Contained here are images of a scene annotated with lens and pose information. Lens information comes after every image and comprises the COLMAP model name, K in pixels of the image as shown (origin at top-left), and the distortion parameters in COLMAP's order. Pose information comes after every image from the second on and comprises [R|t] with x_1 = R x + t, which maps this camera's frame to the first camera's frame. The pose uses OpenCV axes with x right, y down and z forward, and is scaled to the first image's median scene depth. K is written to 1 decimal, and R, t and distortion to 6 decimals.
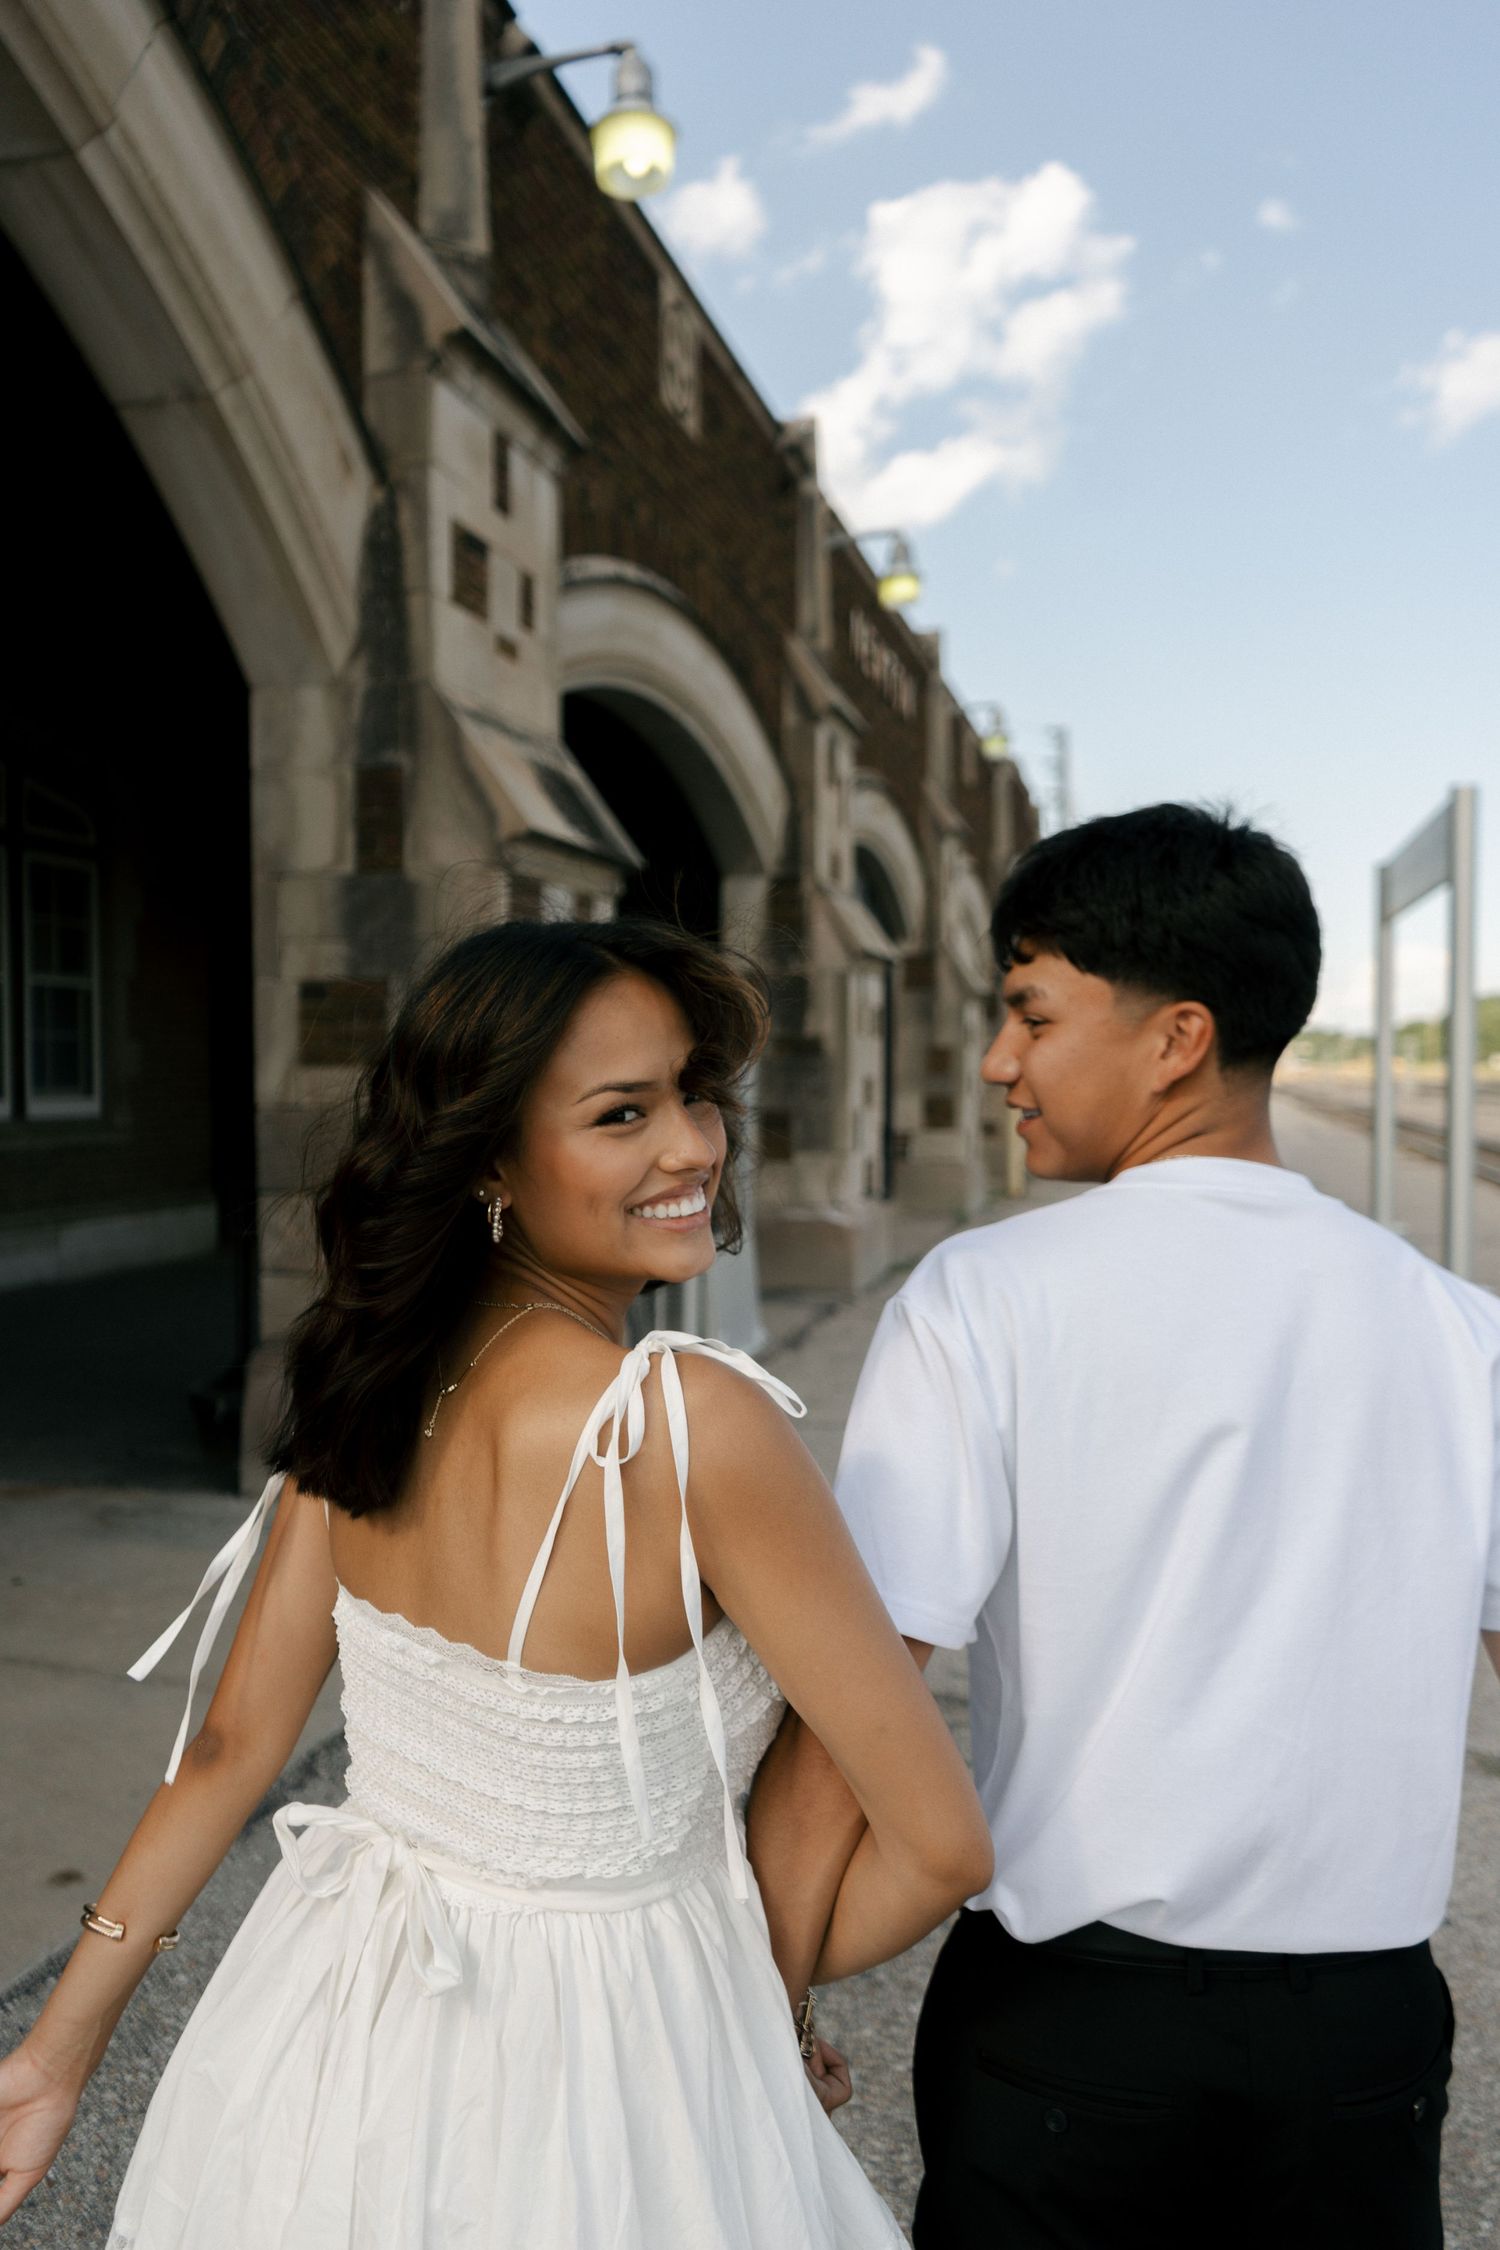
lens RADIAL K [[1784.3, 0, 729.3], [0, 1784.3, 1113.1], [0, 0, 1]] dist [-0.014889, 0.016256]
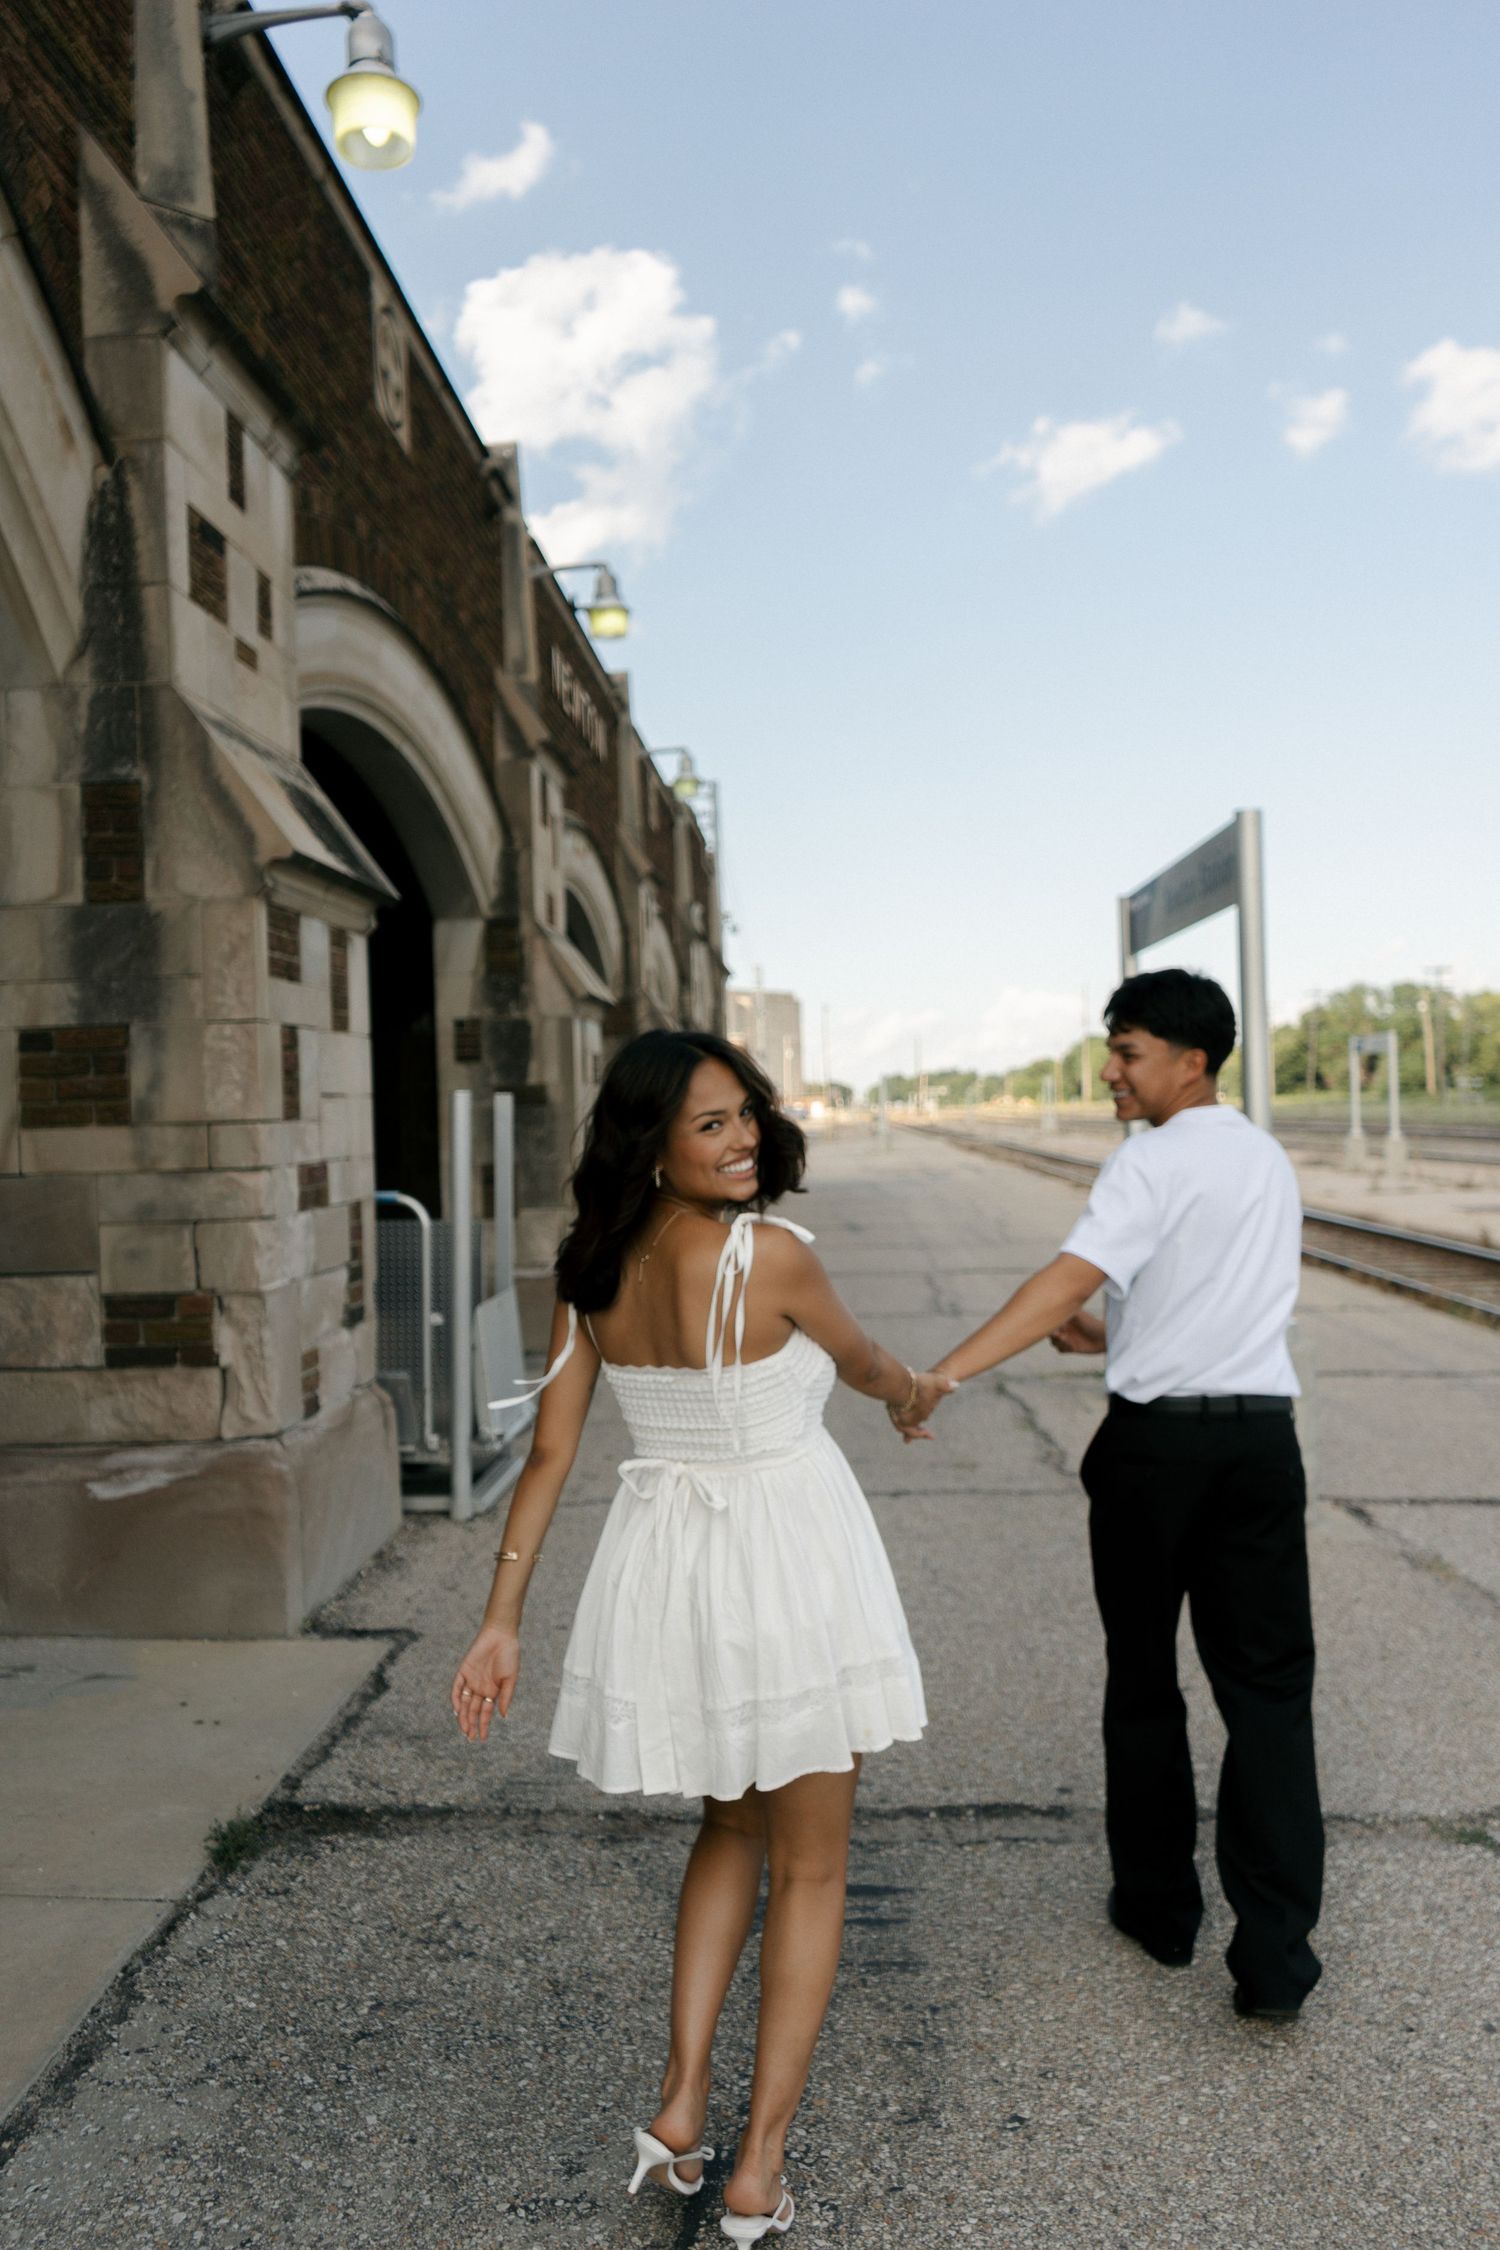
lens RADIAL K [[1784.3, 0, 725.0], [0, 1784.3, 1111.7], [0, 0, 1]] dist [-0.014889, 0.016256]
pose [[0.981234, -0.027832, 0.190800, -0.065266], [0.033565, 0.999075, -0.026880, 0.000678], [-0.189875, 0.032780, 0.981261, 0.083005]]
